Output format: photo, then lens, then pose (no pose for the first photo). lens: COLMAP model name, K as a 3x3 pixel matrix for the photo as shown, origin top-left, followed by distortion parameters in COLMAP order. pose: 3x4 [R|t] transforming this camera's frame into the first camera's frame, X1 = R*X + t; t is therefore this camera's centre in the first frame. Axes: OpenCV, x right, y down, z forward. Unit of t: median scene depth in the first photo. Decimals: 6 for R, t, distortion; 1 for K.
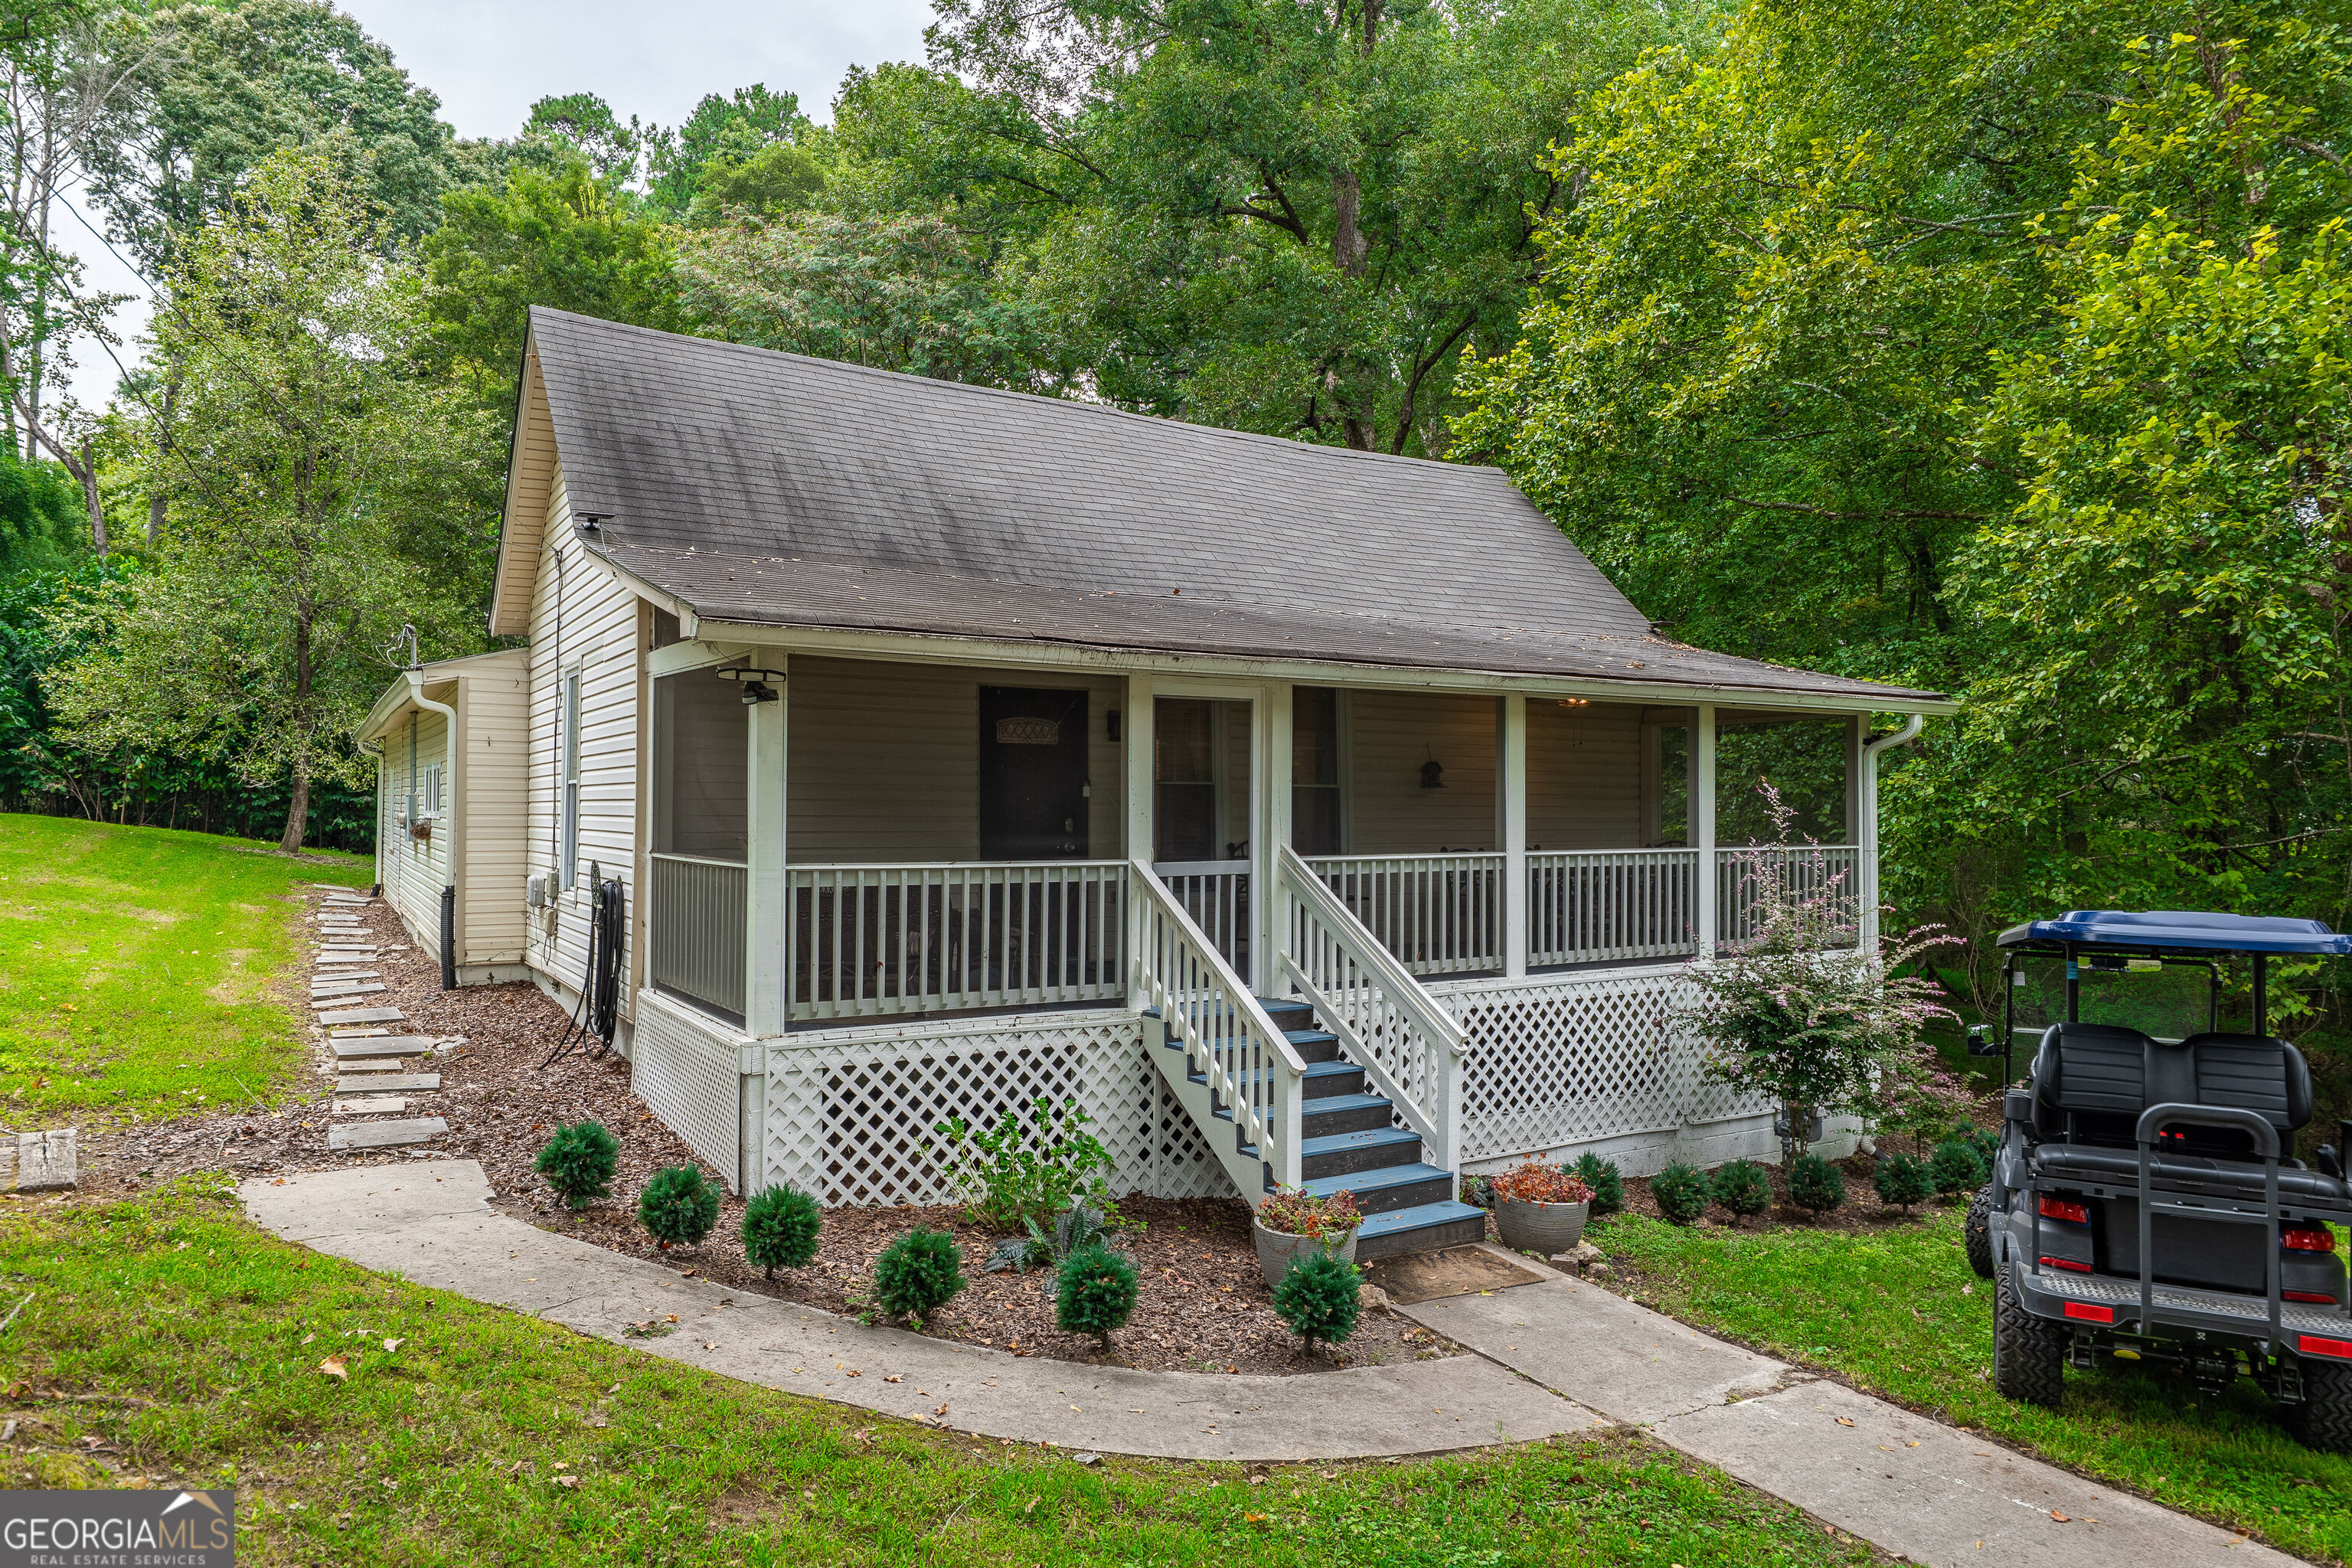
lens RADIAL K [[1472.2, 0, 1169.3], [0, 1472.2, 789.9], [0, 0, 1]] dist [0.003002, -0.002747]
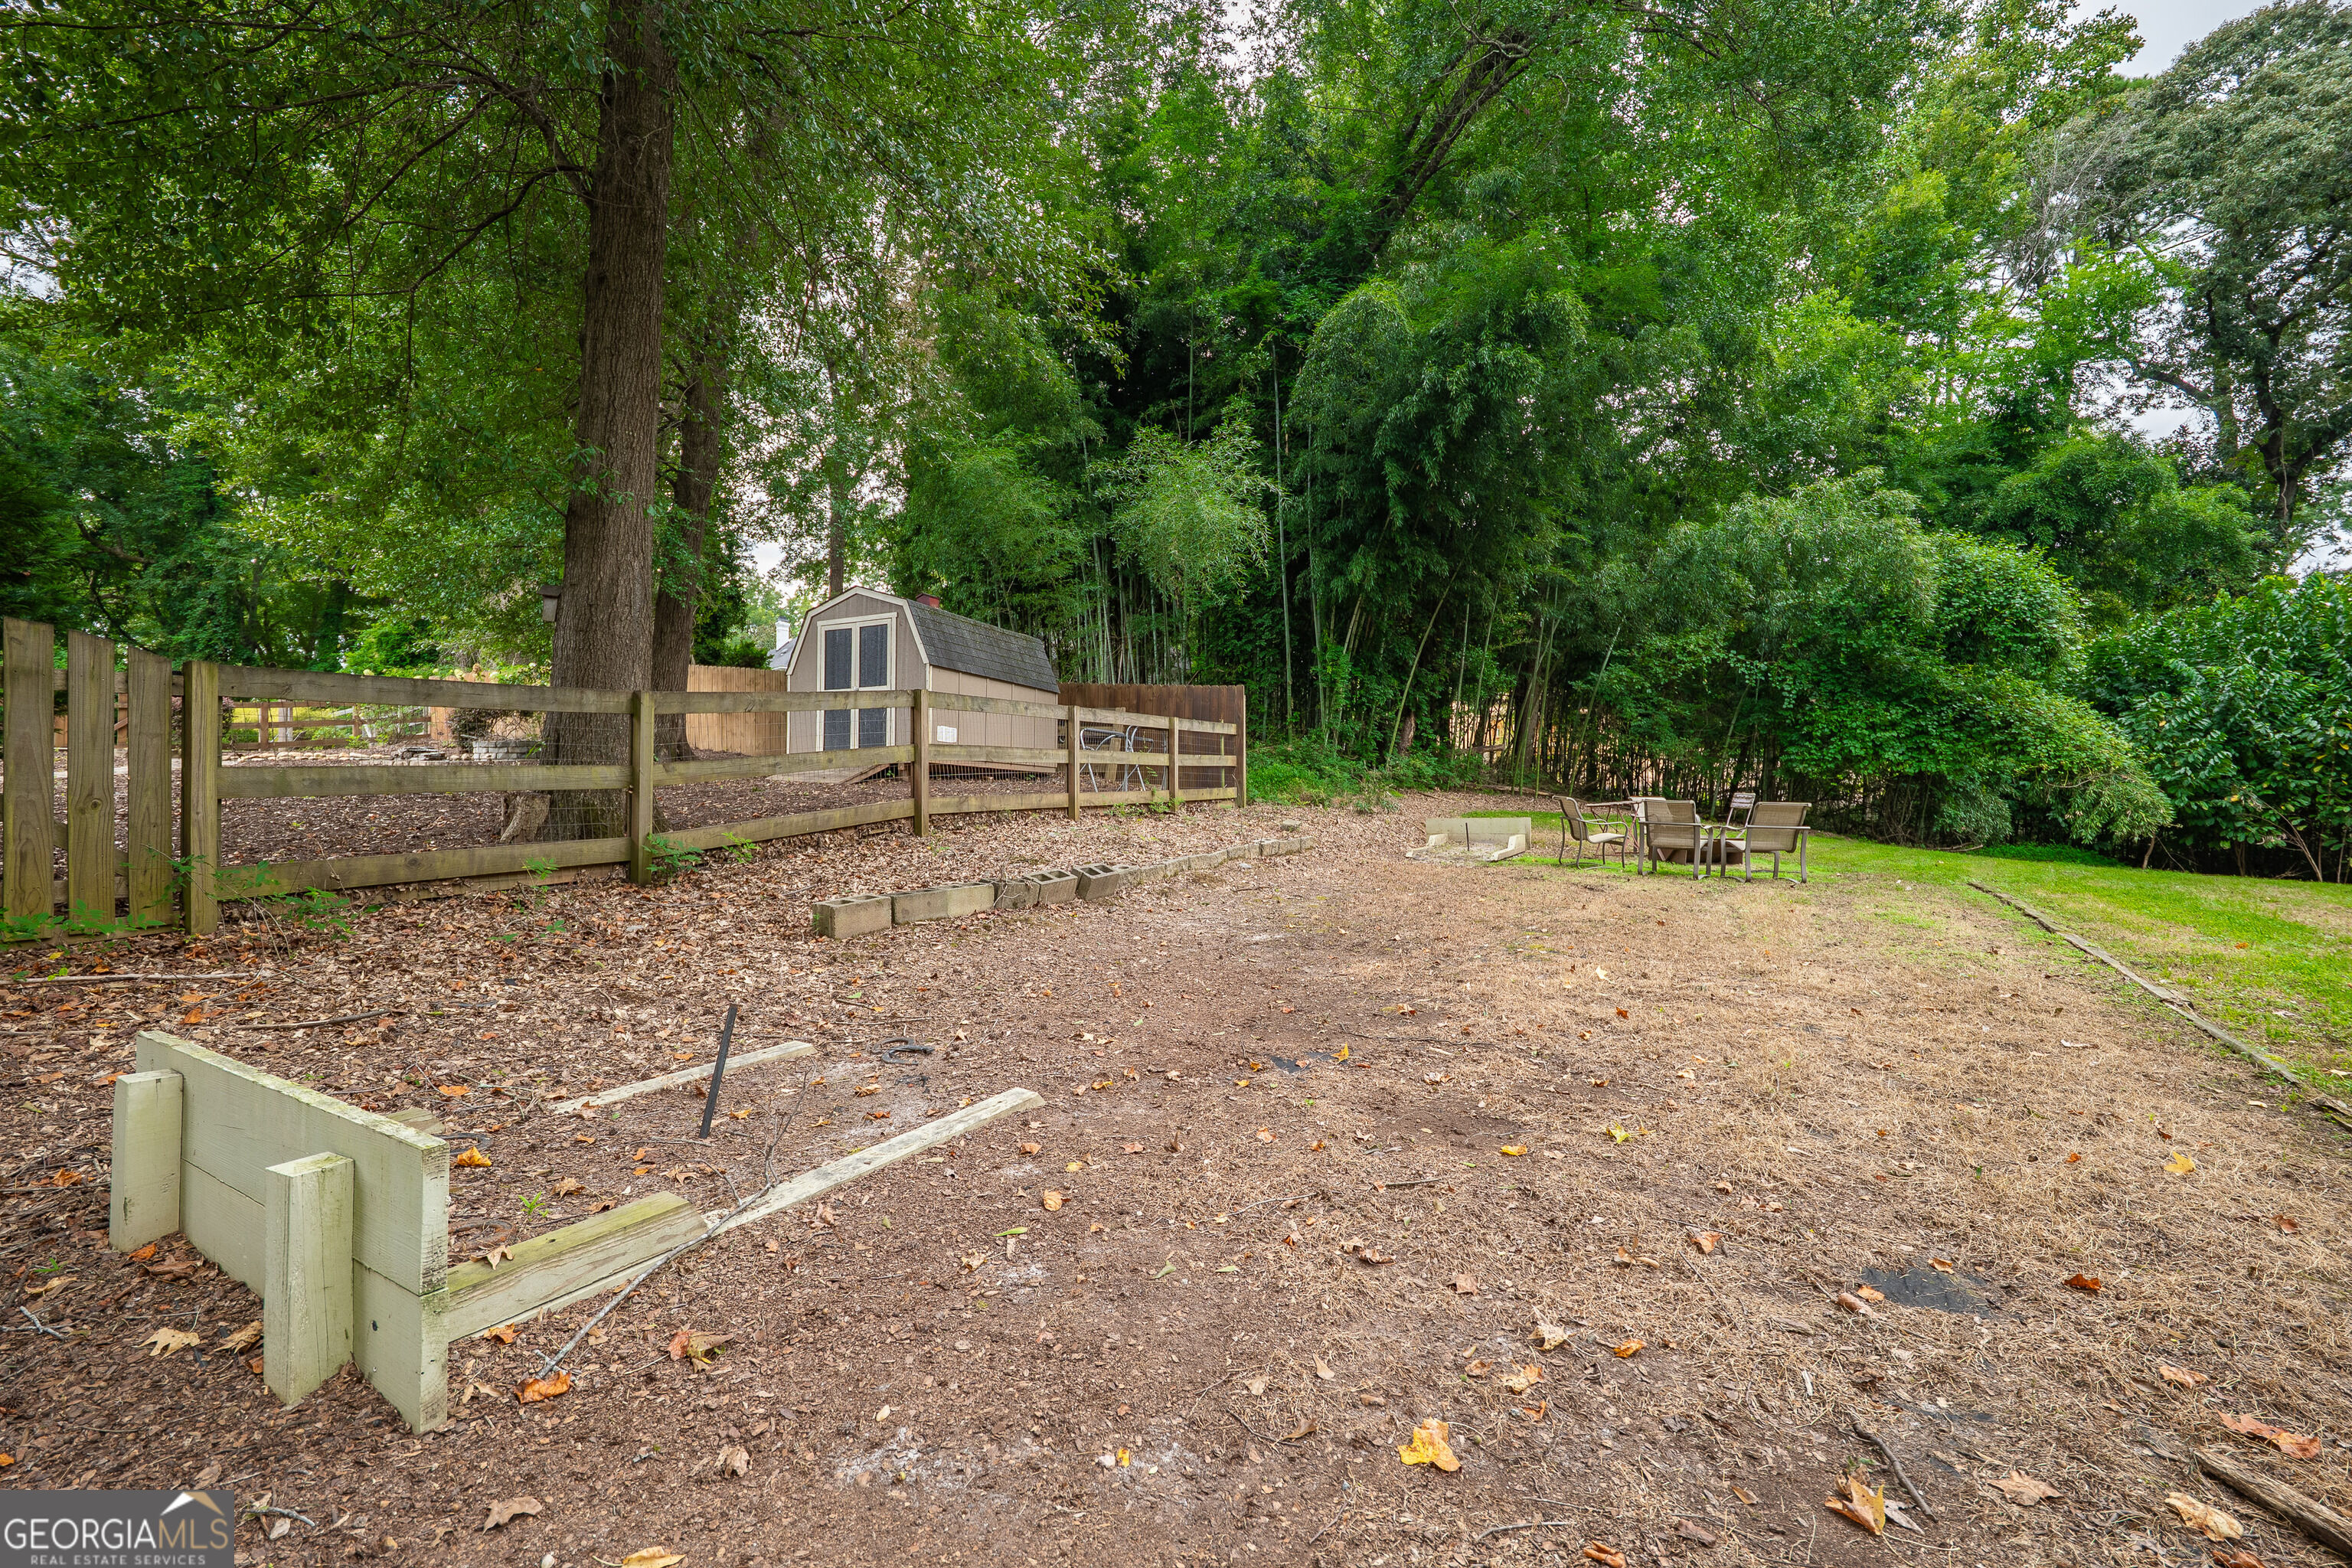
lens RADIAL K [[952.9, 0, 1174.3], [0, 952.9, 777.5], [0, 0, 1]] dist [-0.012889, -0.000015]
pose [[0.332760, -0.034287, -0.942388, -1.425172], [0.014244, 0.999408, -0.031332, -0.103088], [0.942904, -0.002997, 0.333051, 0.611313]]
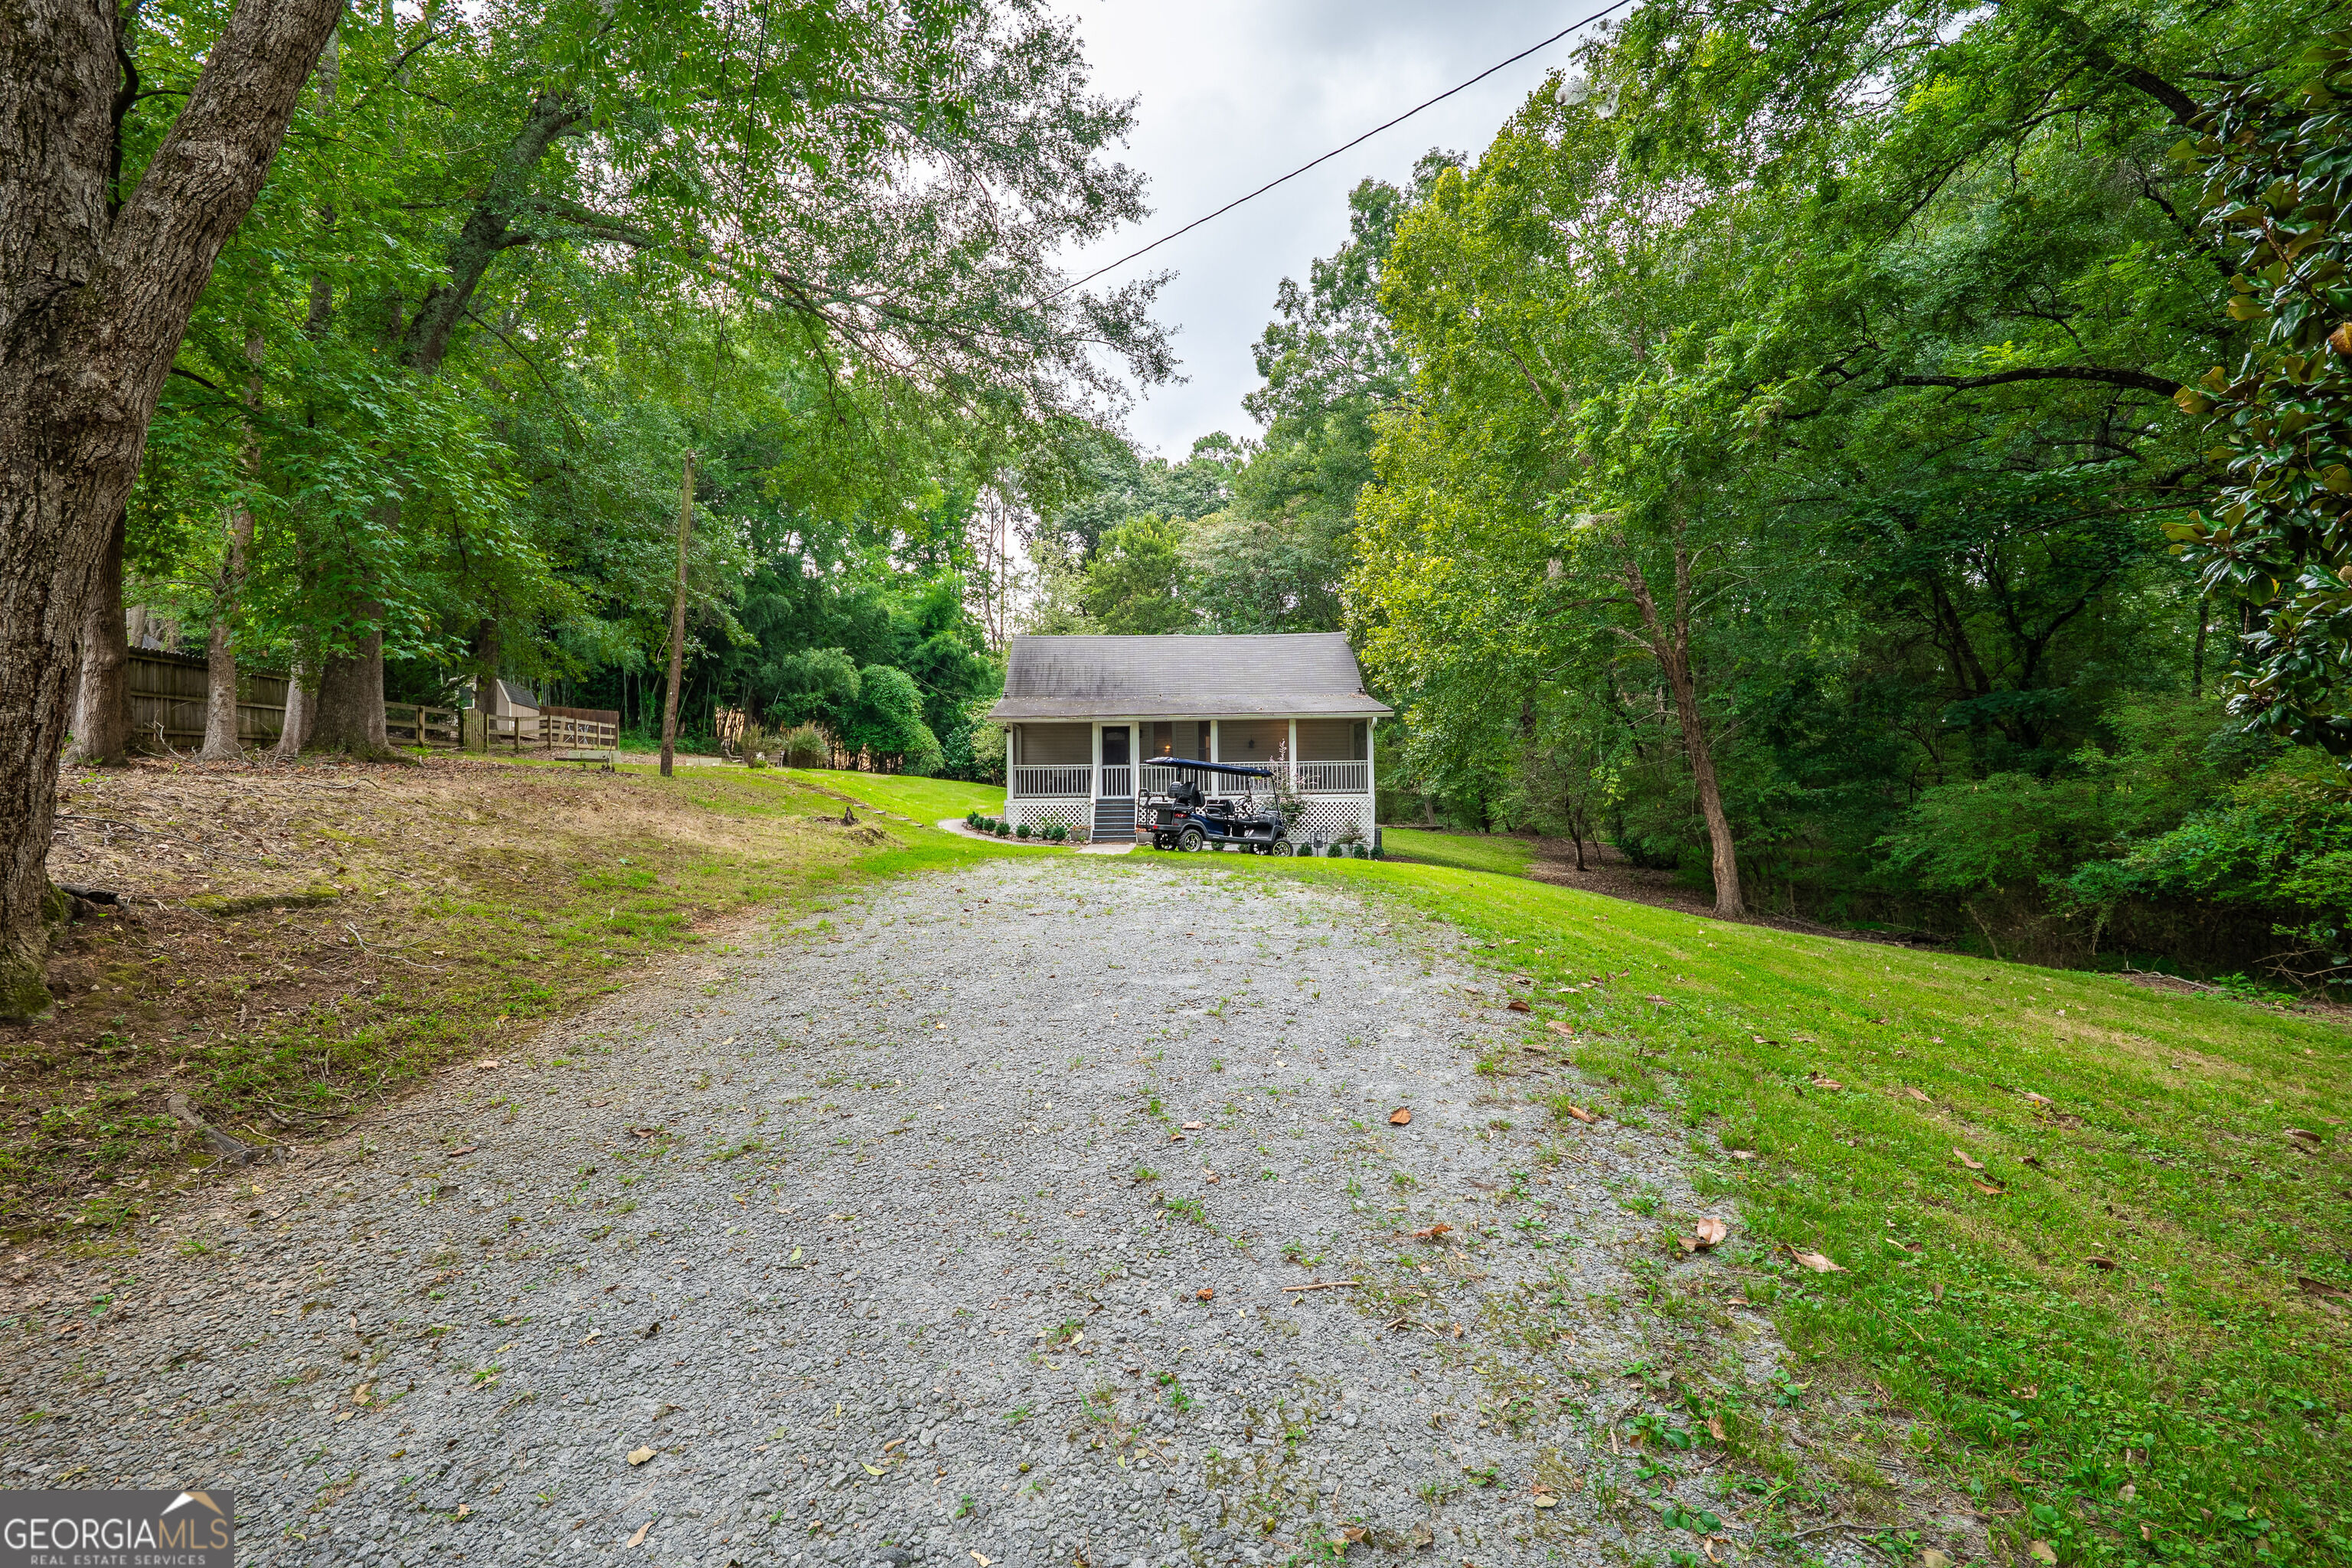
lens RADIAL K [[956.8, 0, 1167.8], [0, 956.8, 794.4], [0, 0, 1]] dist [-0.011306, 0.000104]
pose [[0.862063, -0.017782, -0.506489, 1.410074], [0.022245, 0.999749, 0.002764, 0.117669], [0.506312, -0.013650, 0.862242, -1.175472]]
